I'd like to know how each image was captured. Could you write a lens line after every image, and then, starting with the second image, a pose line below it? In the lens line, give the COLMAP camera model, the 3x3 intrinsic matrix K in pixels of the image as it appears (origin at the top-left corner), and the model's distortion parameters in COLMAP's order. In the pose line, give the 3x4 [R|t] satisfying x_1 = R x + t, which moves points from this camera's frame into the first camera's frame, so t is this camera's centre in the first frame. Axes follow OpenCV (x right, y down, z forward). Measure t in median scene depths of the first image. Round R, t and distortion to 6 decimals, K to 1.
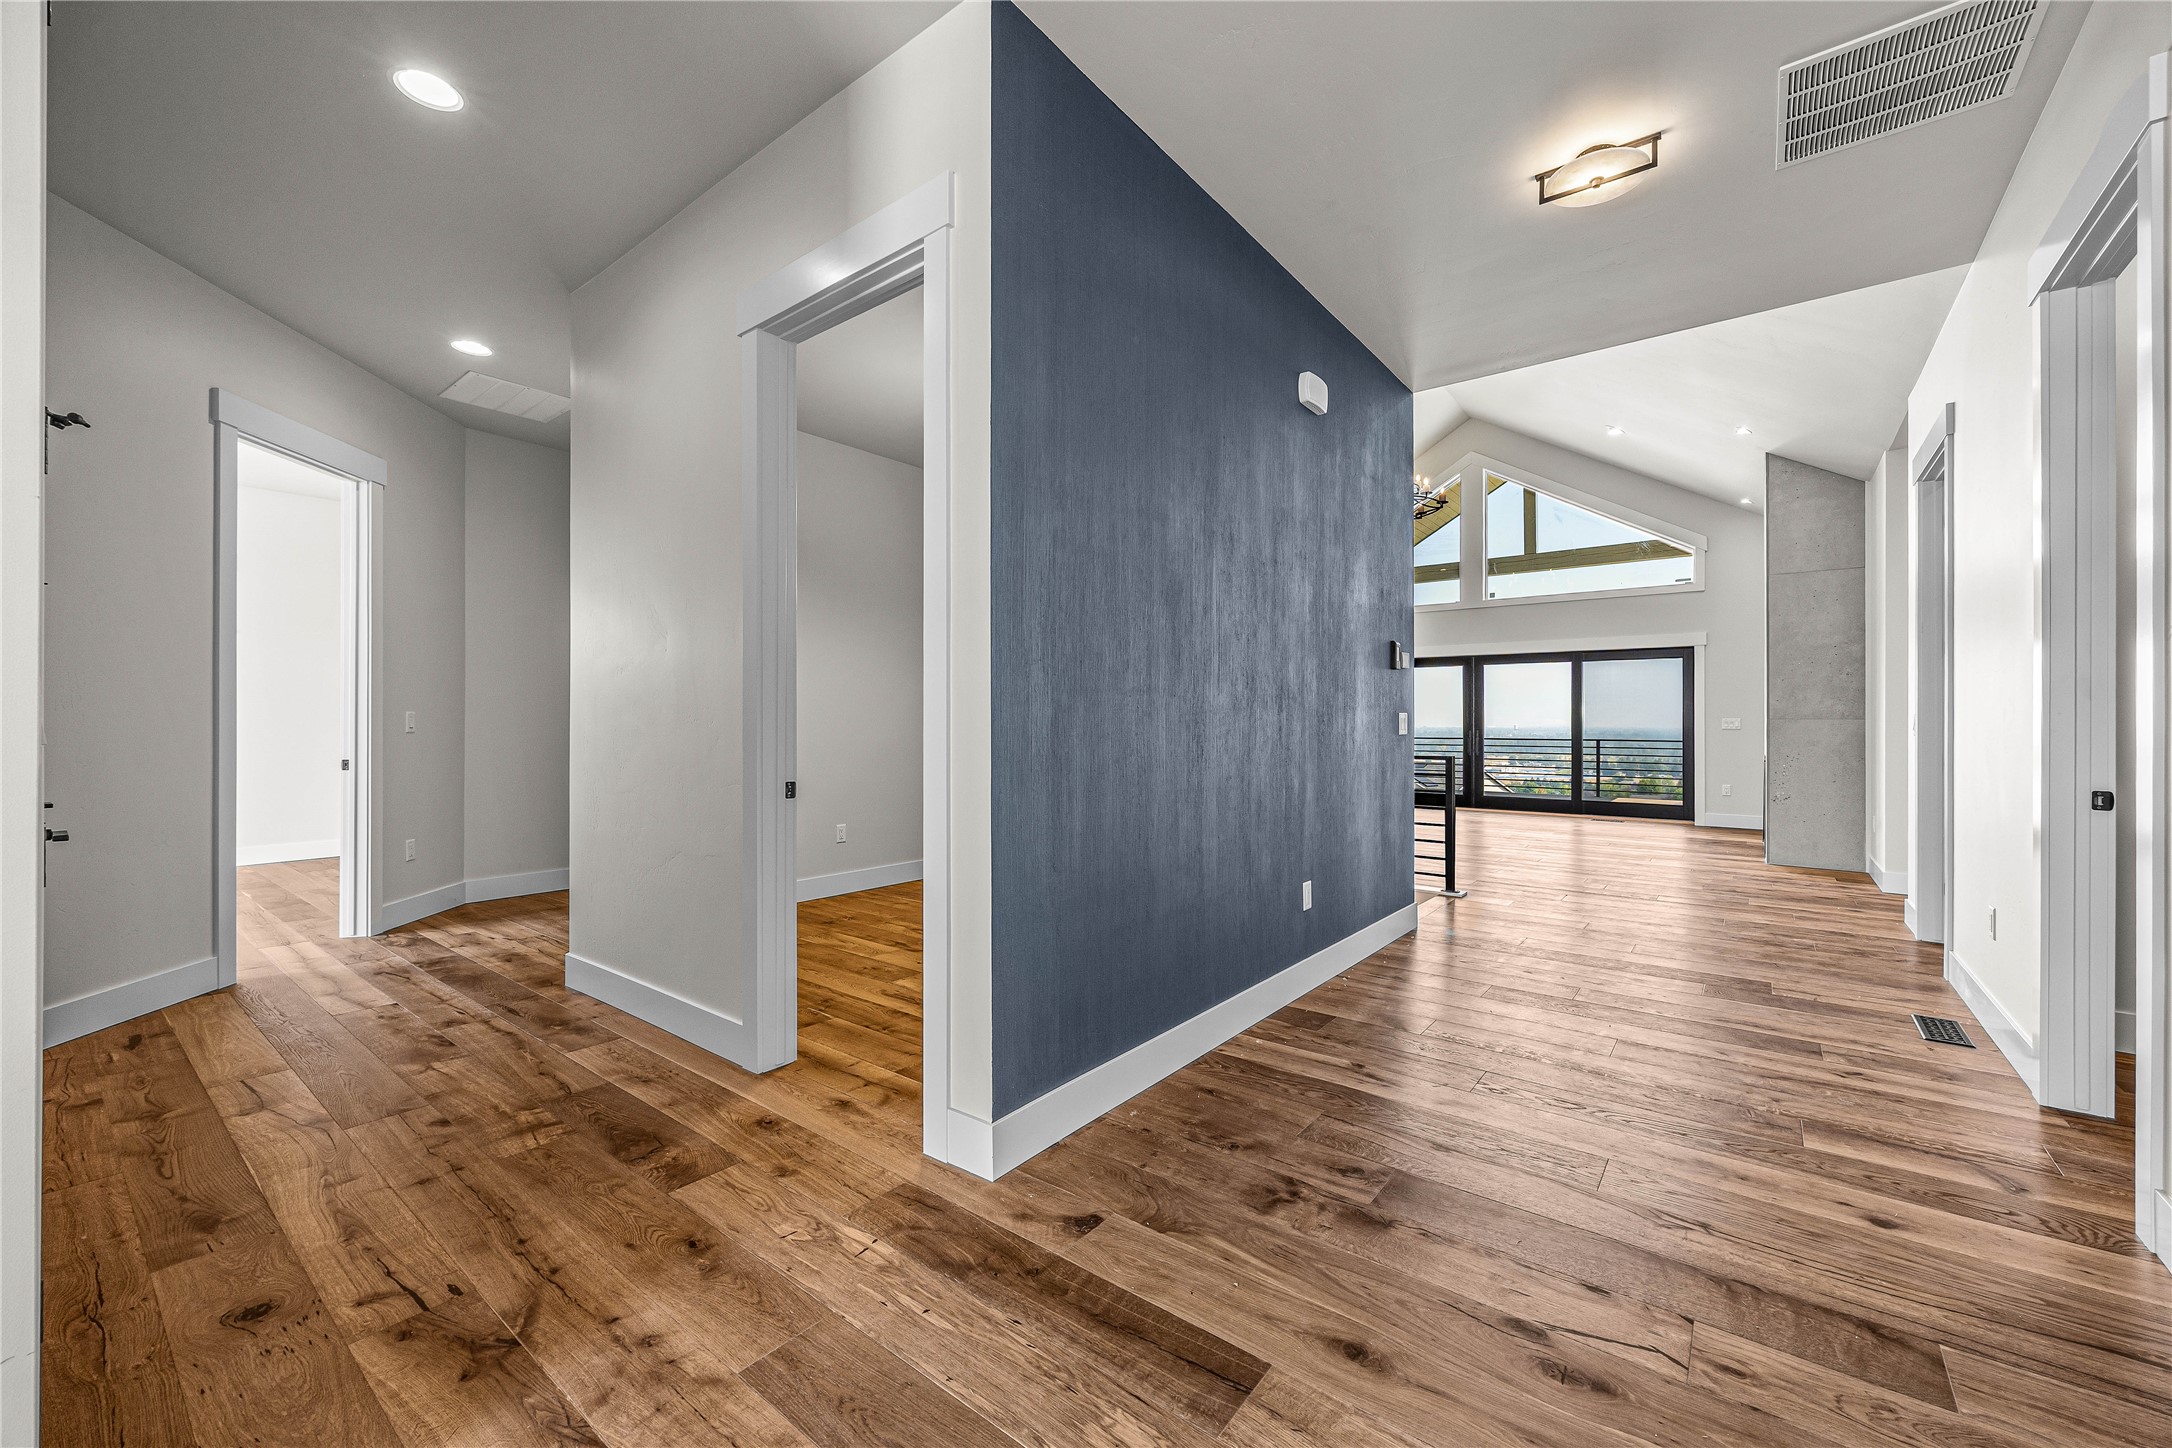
lens RADIAL K [[845.8, 0, 1085.4], [0, 845.8, 726.5], [0, 0, 1]] dist [-0.003533, 0.000878]
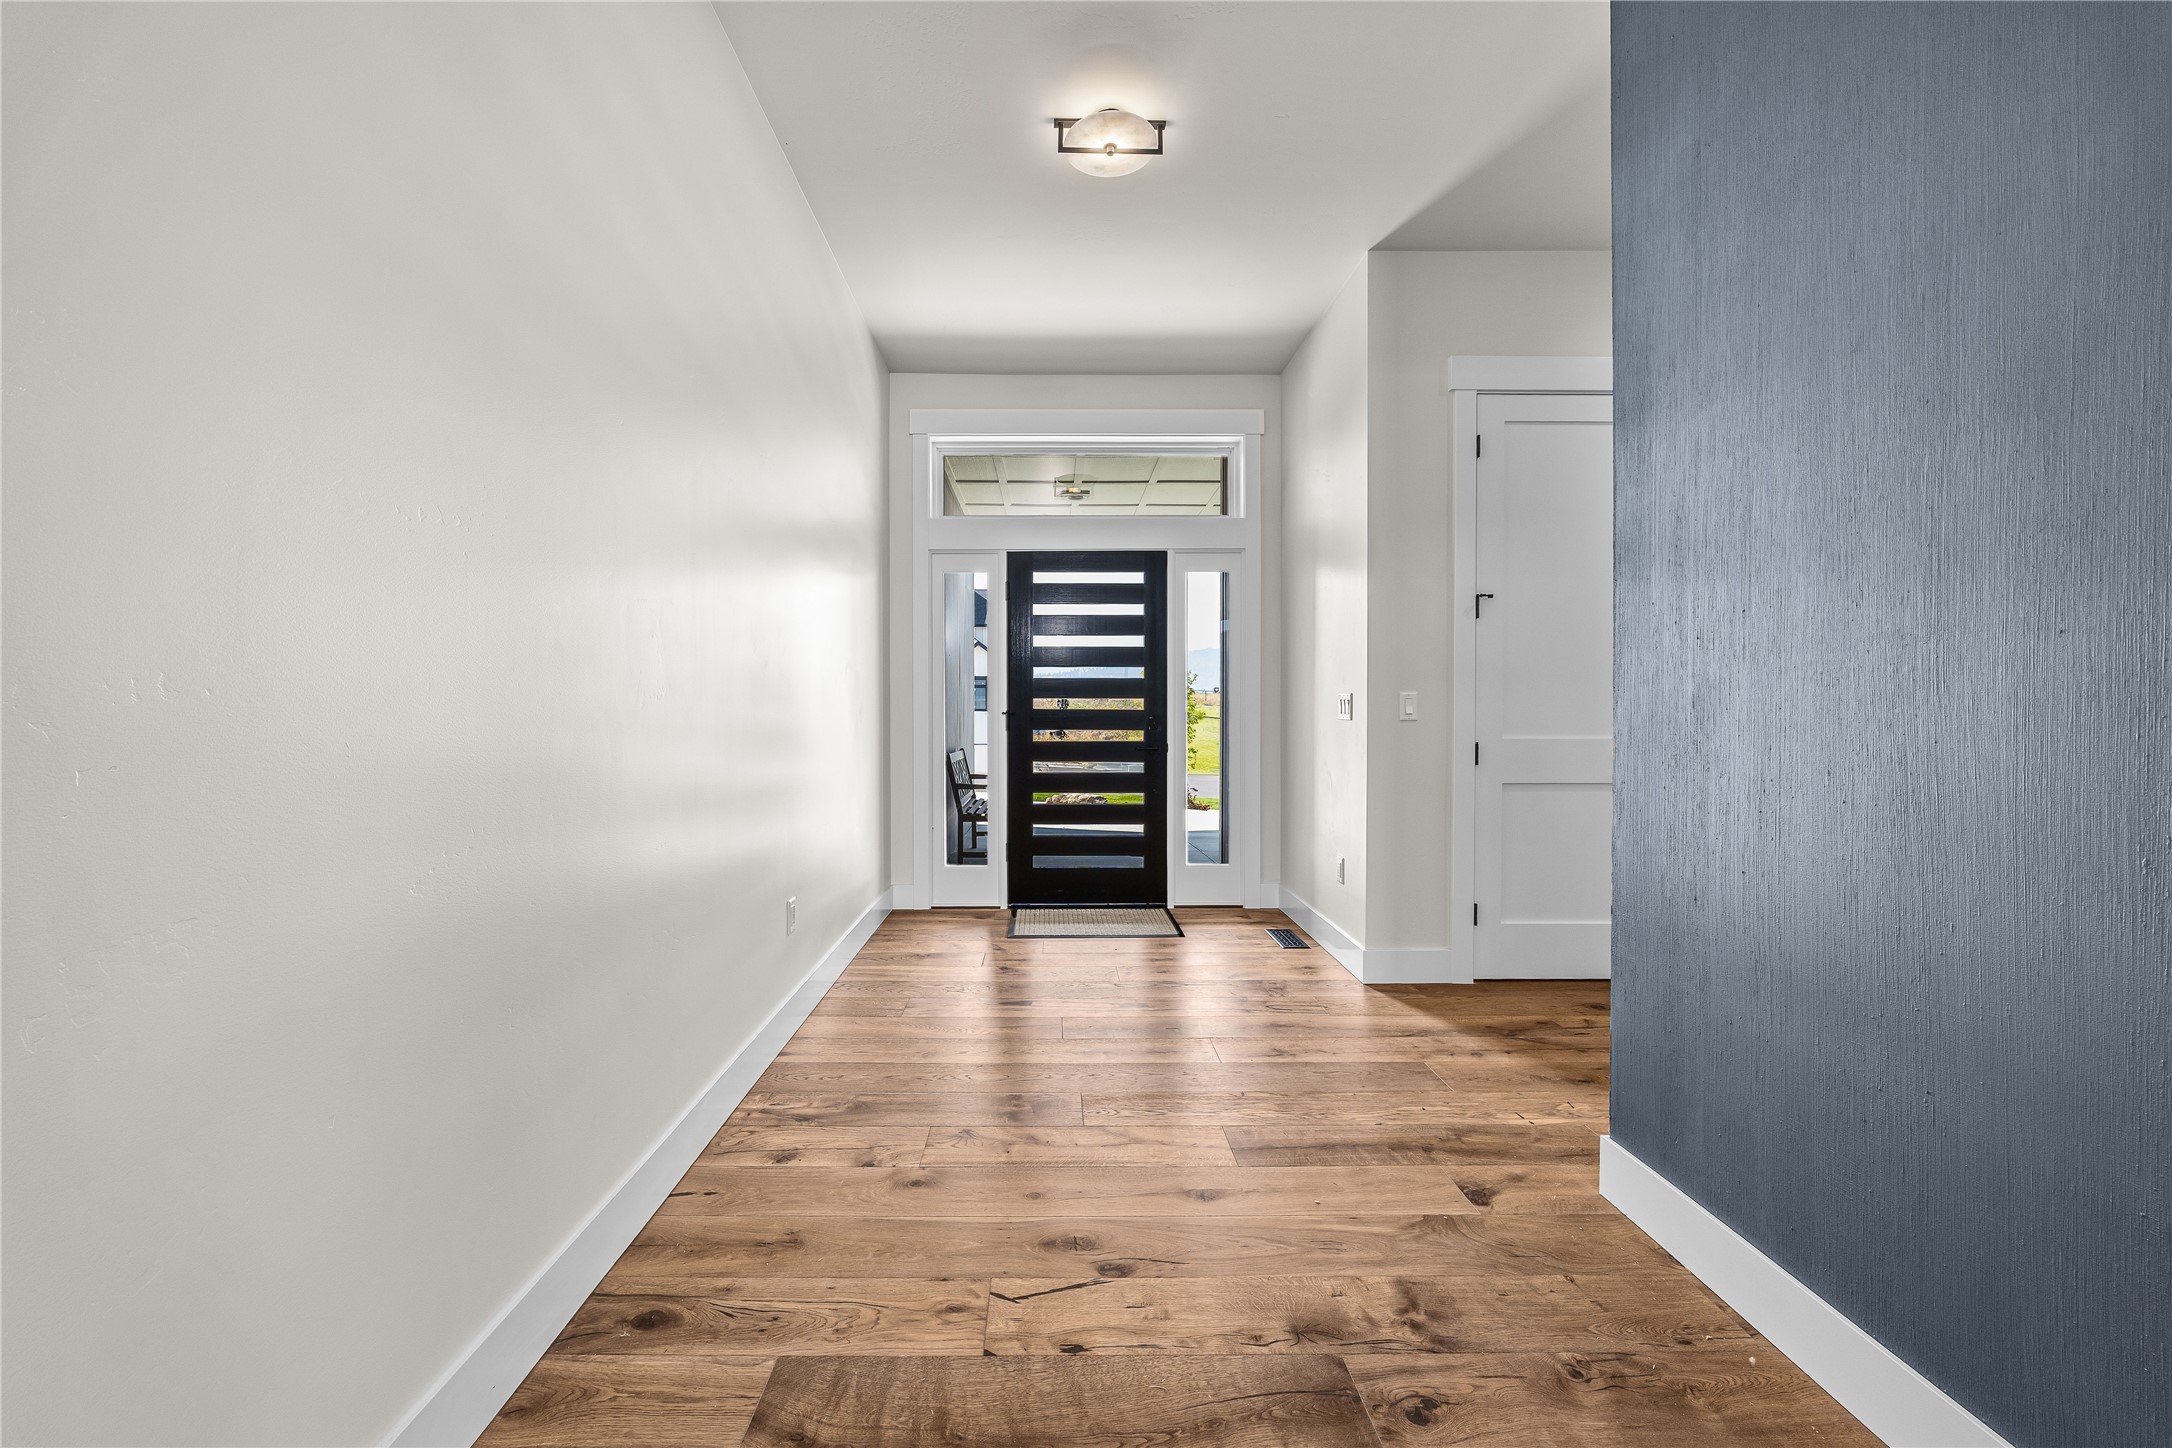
lens RADIAL K [[845.8, 0, 1074.3], [0, 845.8, 715.7], [0, 0, 1]] dist [-0.003533, 0.000878]
pose [[-0.767694, 0.005562, -0.640793, 1.174889], [-0.000097, 0.999961, 0.008795, 0.001293], [0.640817, 0.006814, -0.767663, 1.686364]]
